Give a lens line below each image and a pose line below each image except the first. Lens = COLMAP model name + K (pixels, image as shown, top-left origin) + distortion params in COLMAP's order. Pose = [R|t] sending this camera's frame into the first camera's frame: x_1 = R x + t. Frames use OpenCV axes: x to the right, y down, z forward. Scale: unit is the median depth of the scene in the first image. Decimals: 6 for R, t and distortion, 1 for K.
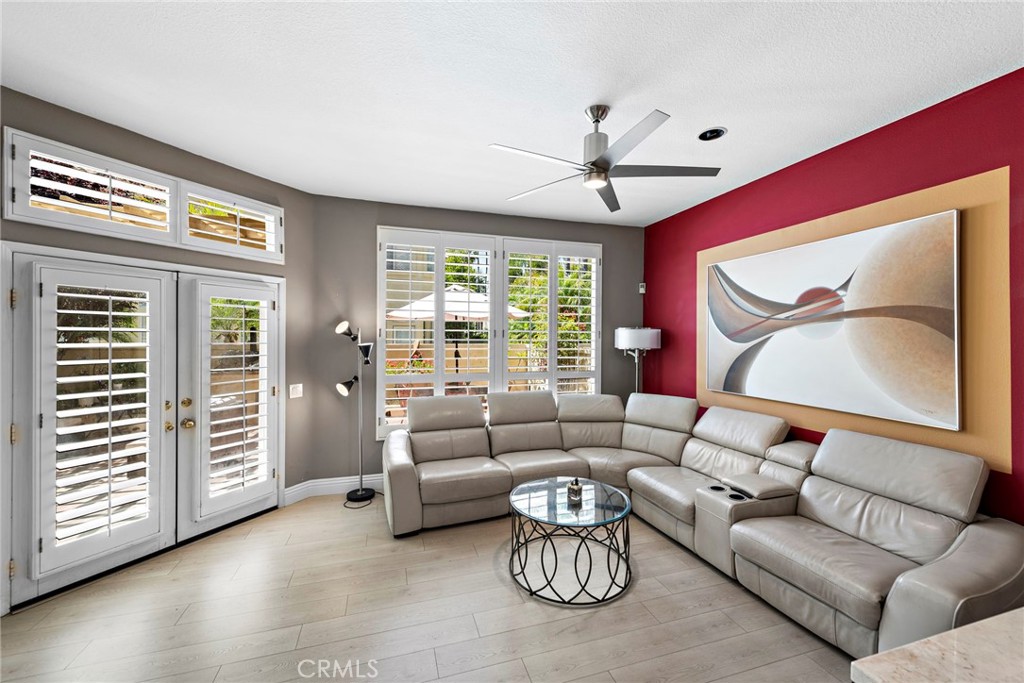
lens RADIAL K [[408.8, 0, 526.5], [0, 408.8, 337.9], [0, 0, 1]] dist [0.013740, -0.000035]
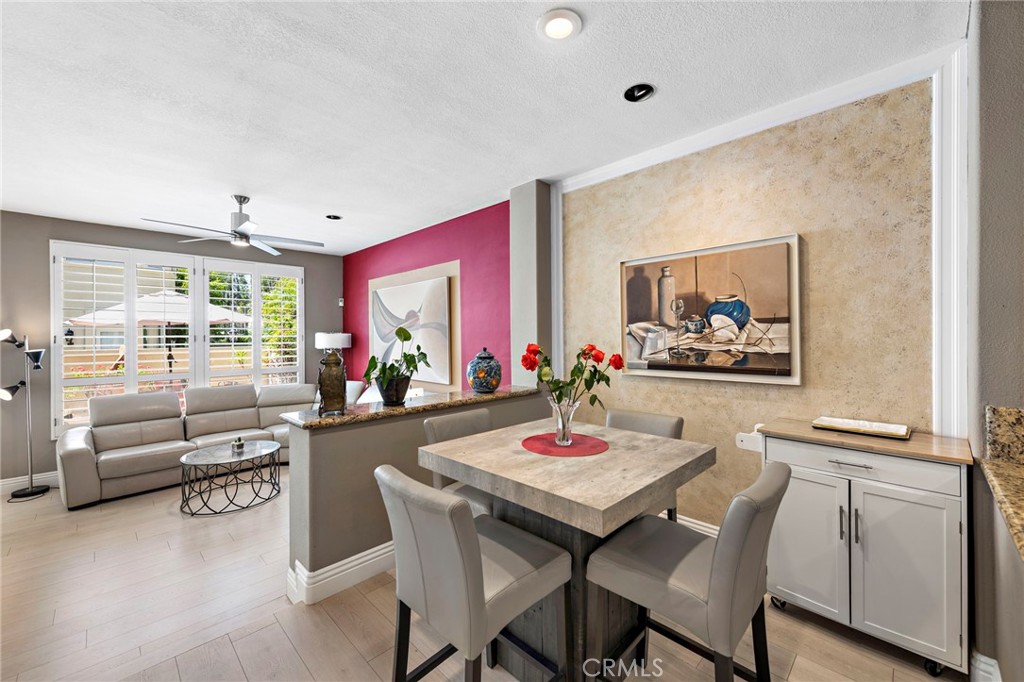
lens RADIAL K [[402.5, 0, 514.2], [0, 402.5, 336.8], [0, 0, 1]] dist [0.005430, -0.000212]
pose [[0.889187, -0.011028, 0.457411, 0.231511], [0.012194, 0.999926, 0.000404, -0.005441], [-0.457382, 0.005219, 0.889255, -0.504243]]
